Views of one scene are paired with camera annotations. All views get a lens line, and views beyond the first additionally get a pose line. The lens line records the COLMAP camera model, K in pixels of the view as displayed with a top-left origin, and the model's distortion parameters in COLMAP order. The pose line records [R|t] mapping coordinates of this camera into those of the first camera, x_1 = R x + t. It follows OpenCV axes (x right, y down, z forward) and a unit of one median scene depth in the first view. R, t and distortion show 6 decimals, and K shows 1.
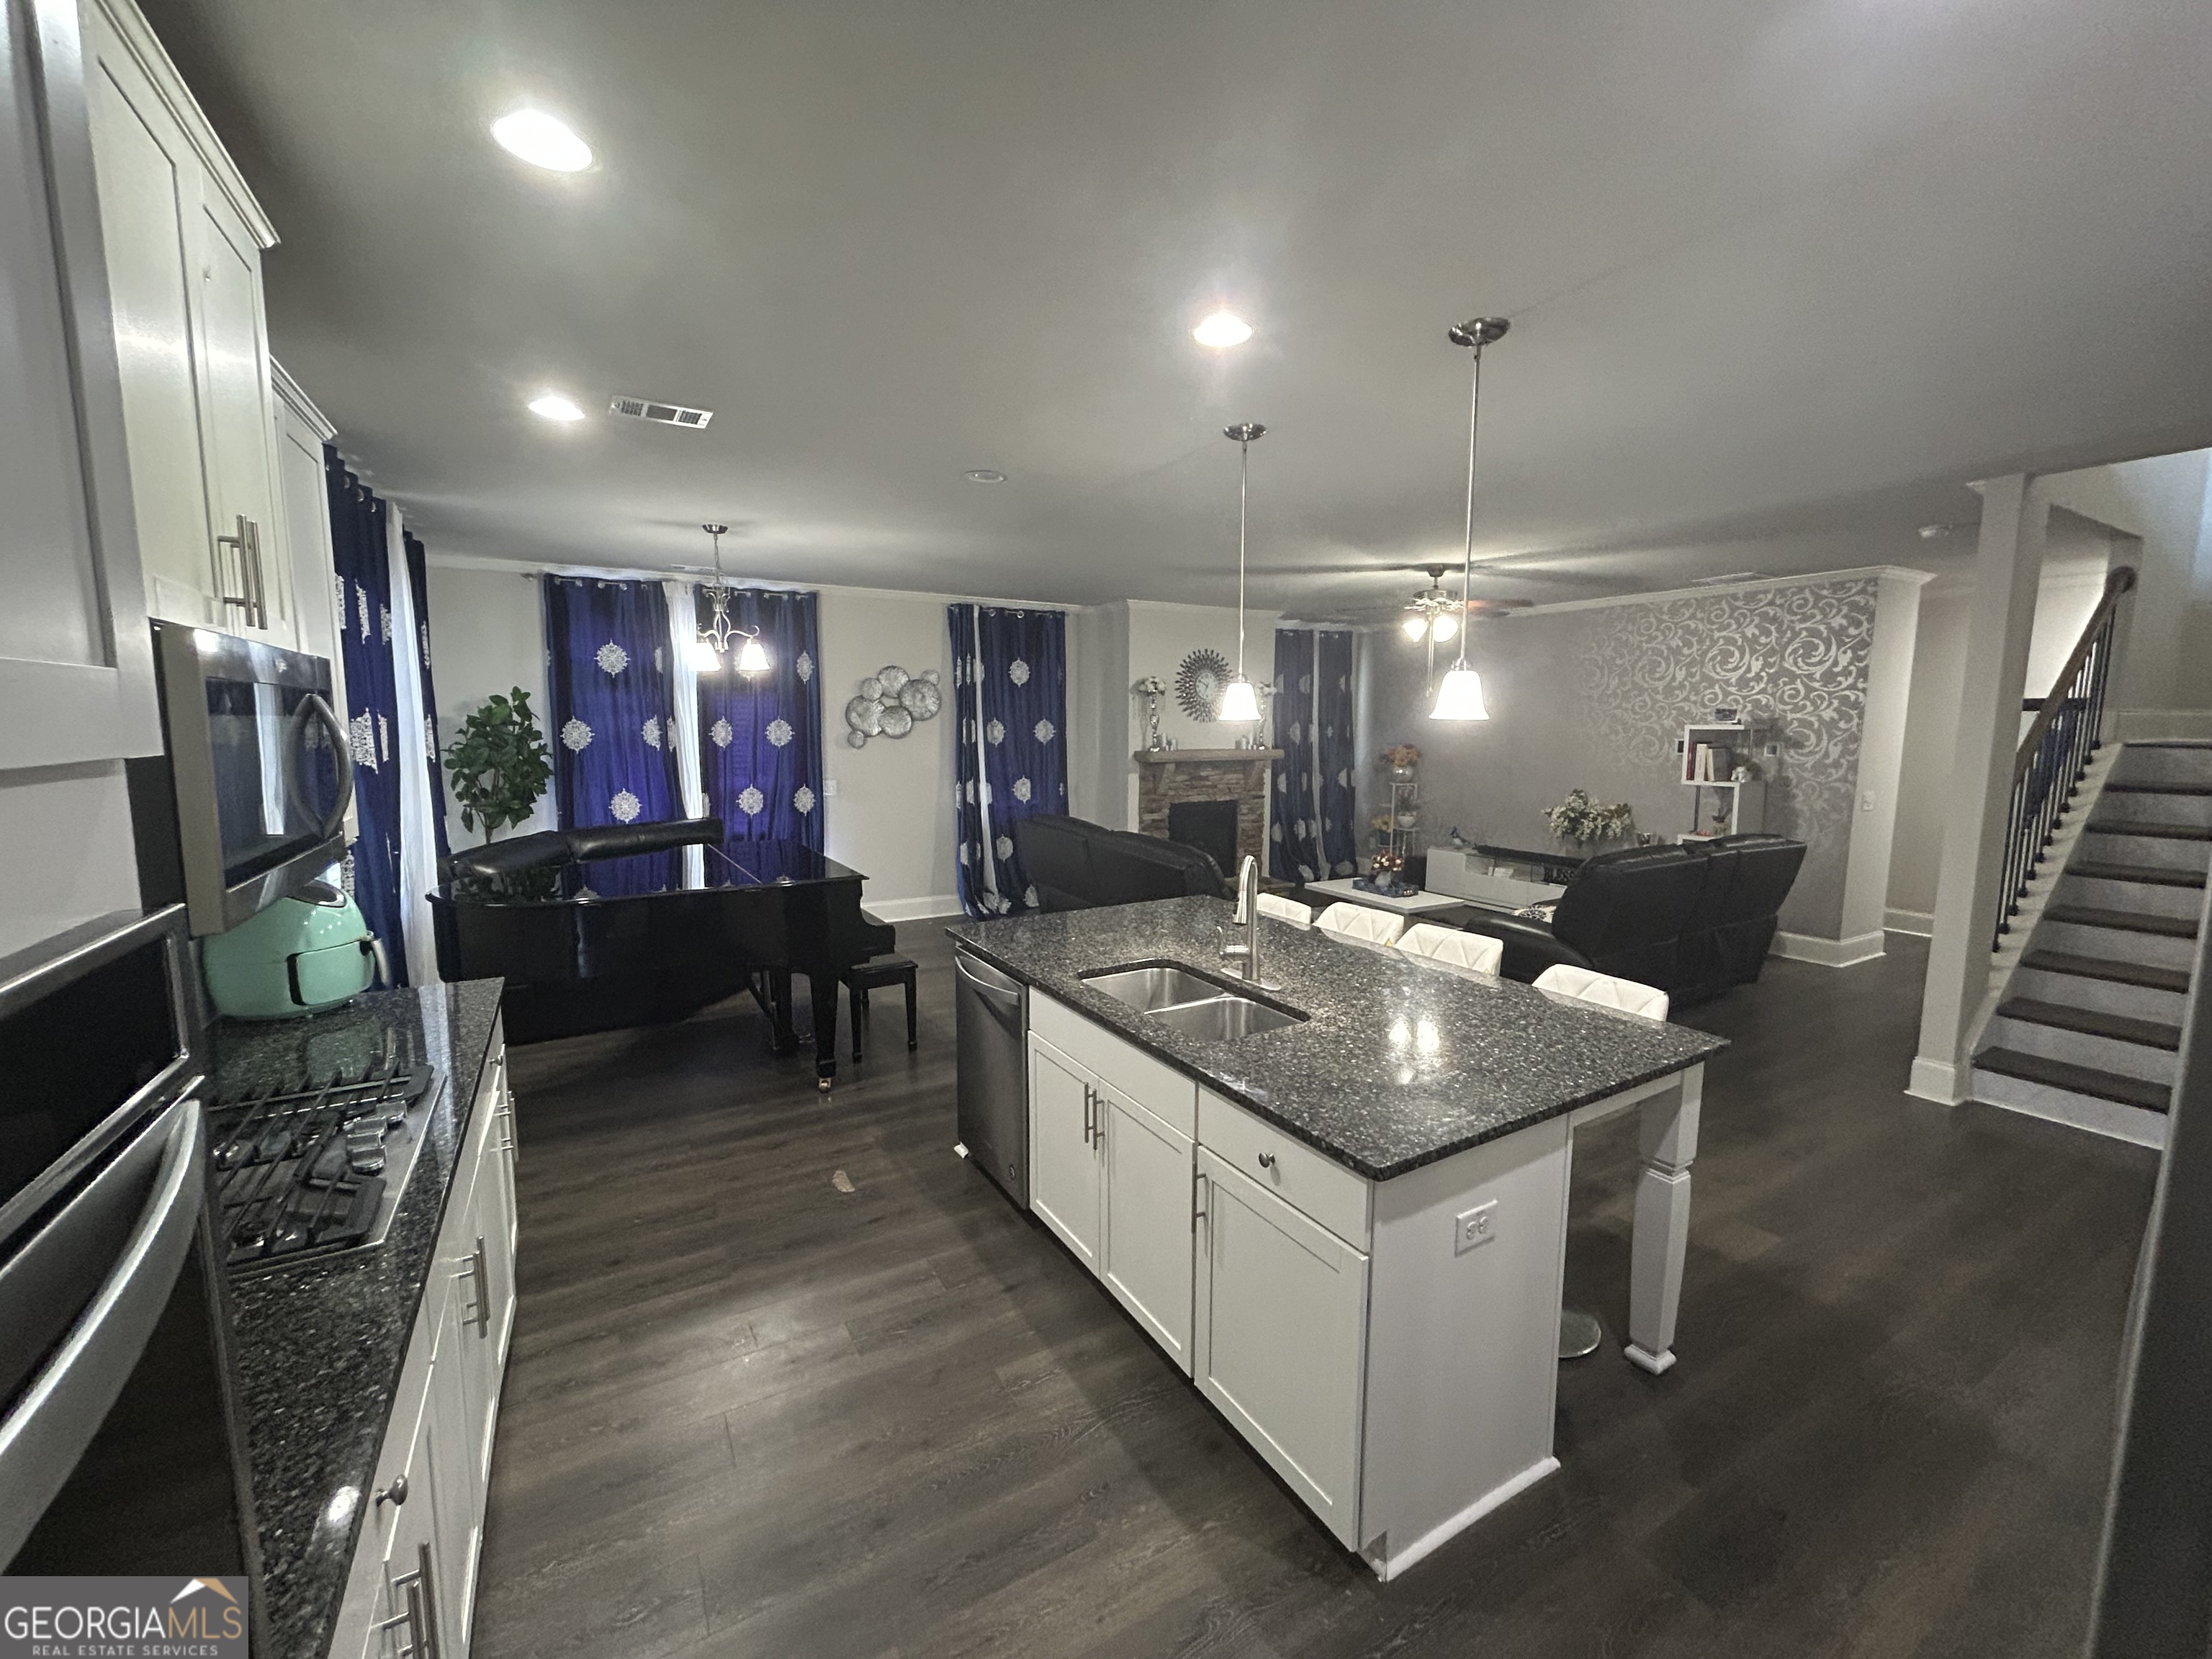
lens RADIAL K [[894.9, 0, 1097.8], [0, 894.9, 832.6], [0, 0, 1]] dist [-0.003310, -0.000339]
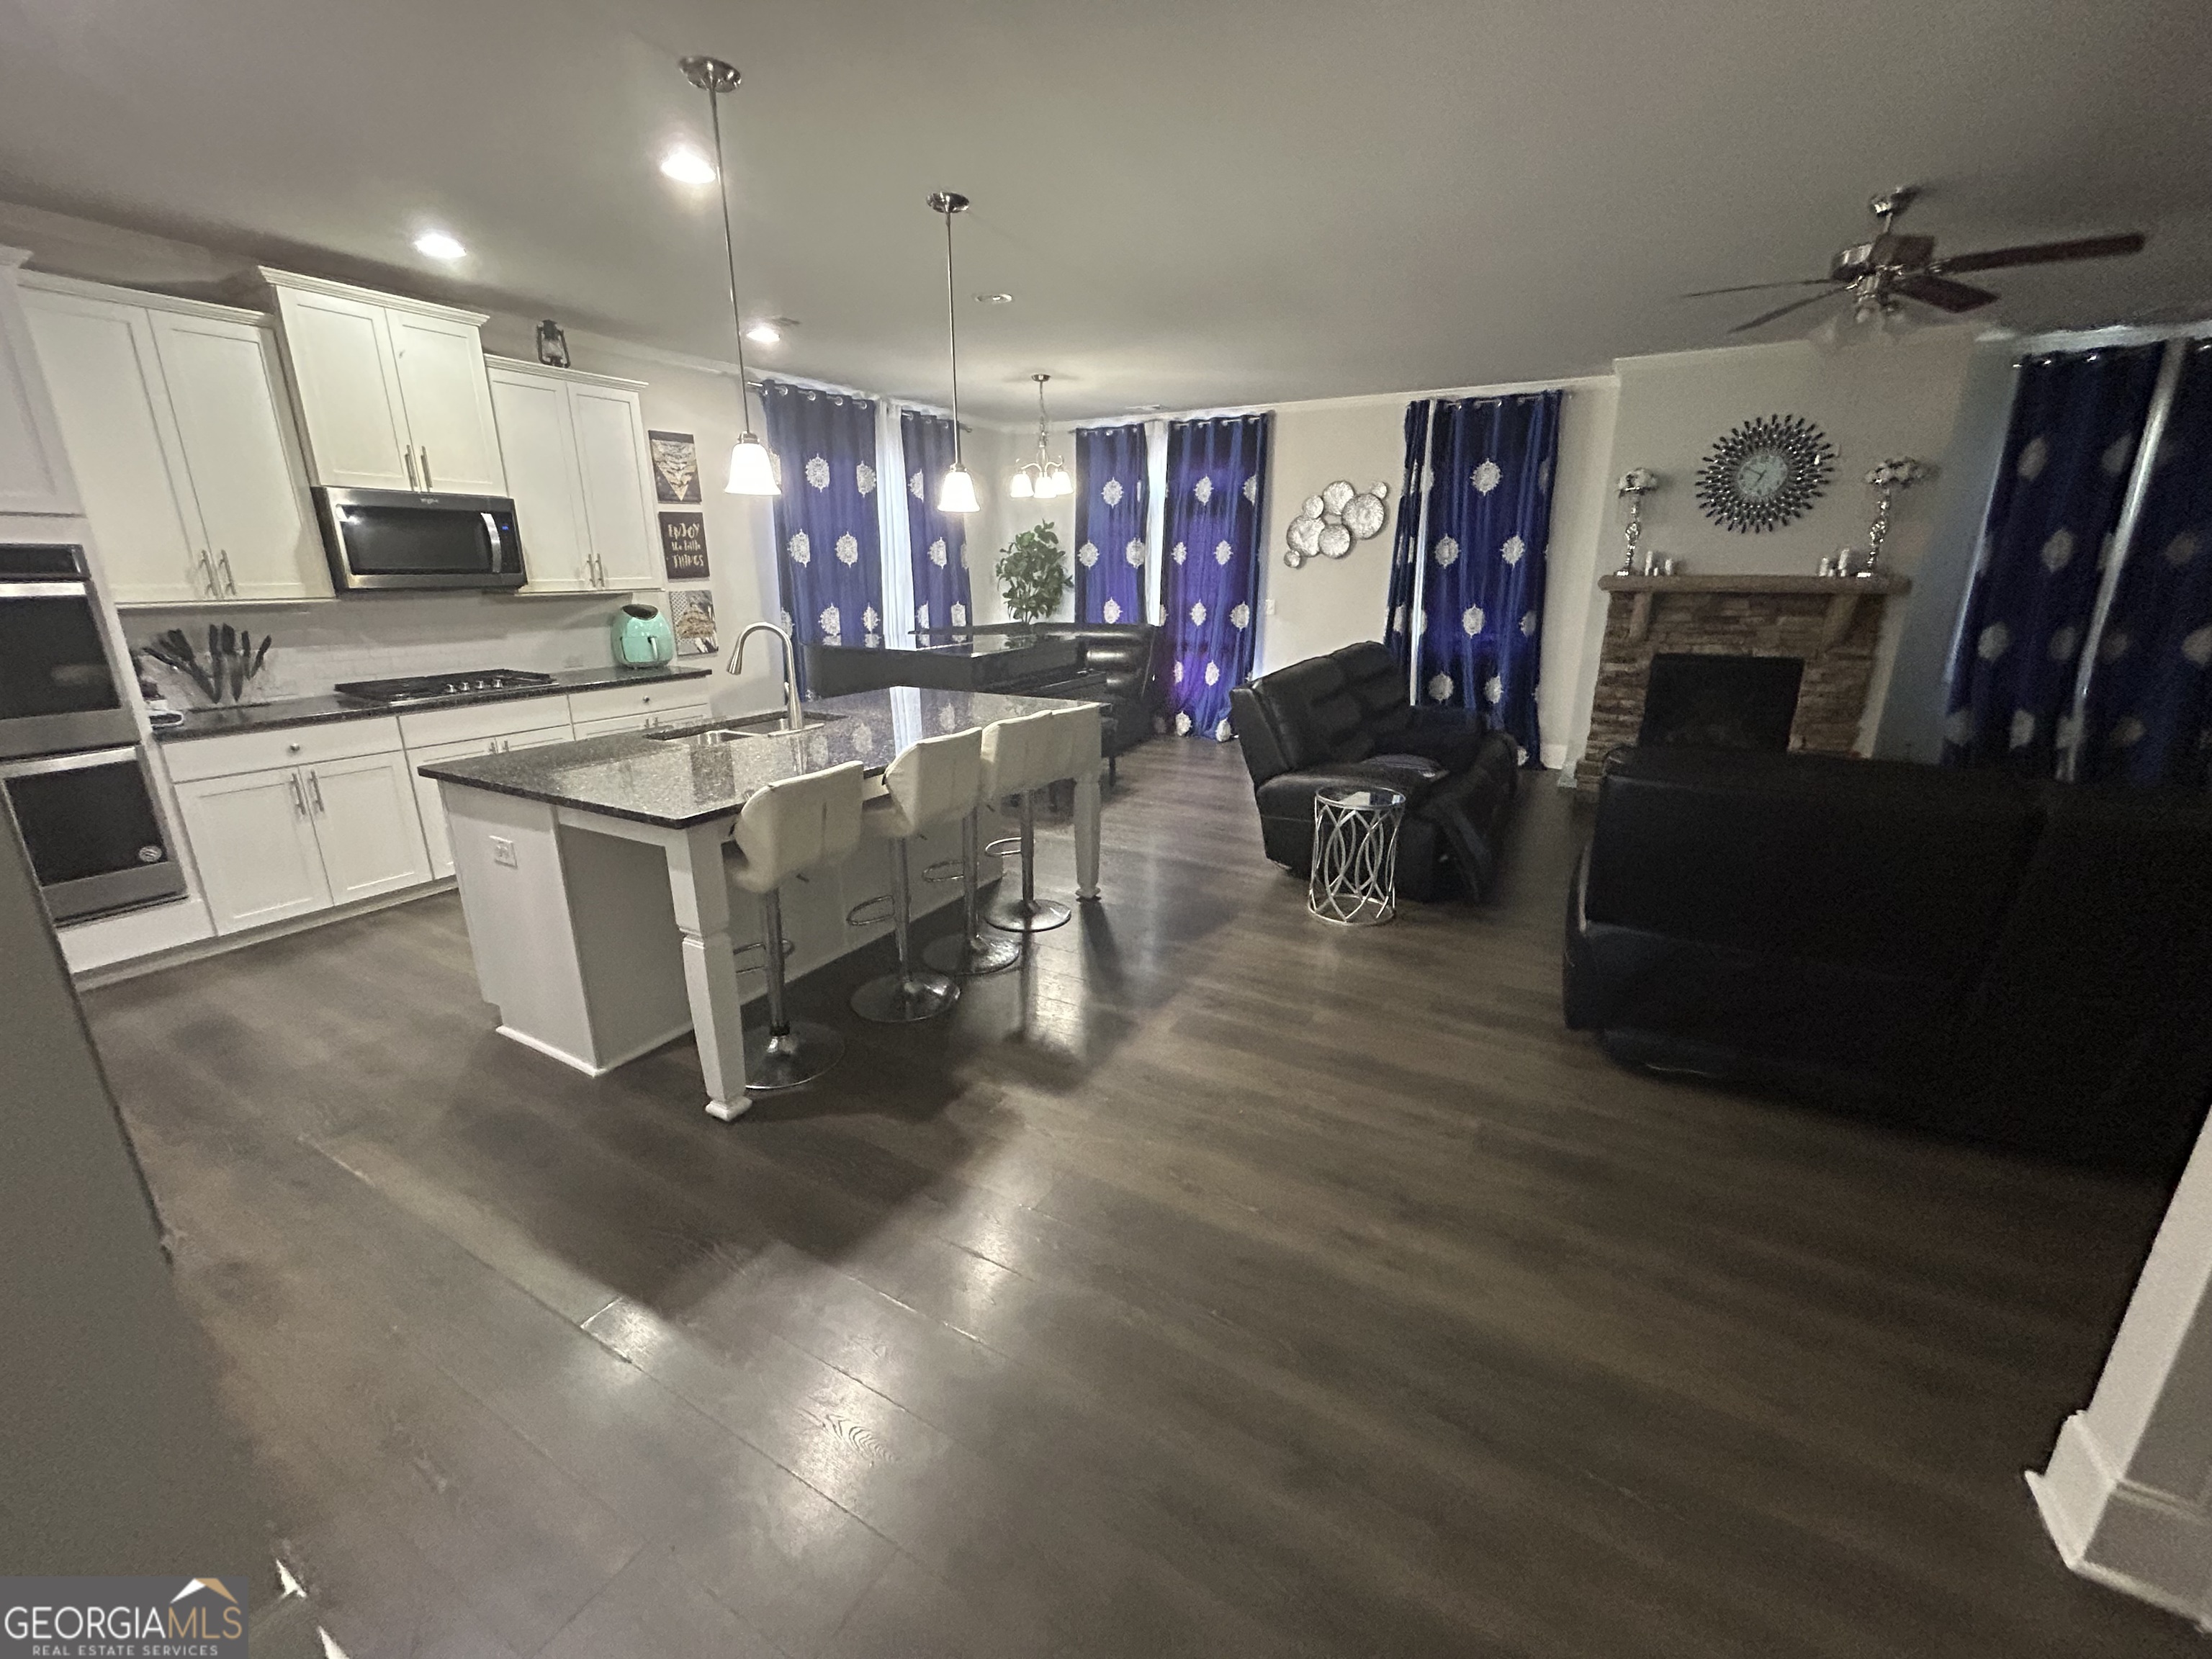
lens RADIAL K [[894.9, 0, 1093.9], [0, 894.9, 824.3], [0, 0, 1]] dist [-0.003310, -0.000339]
pose [[0.503835, 0.246681, -0.827828, 0.524731], [-0.095627, 0.968394, 0.230367, -0.023002], [0.858490, -0.036905, 0.511500, 0.256397]]
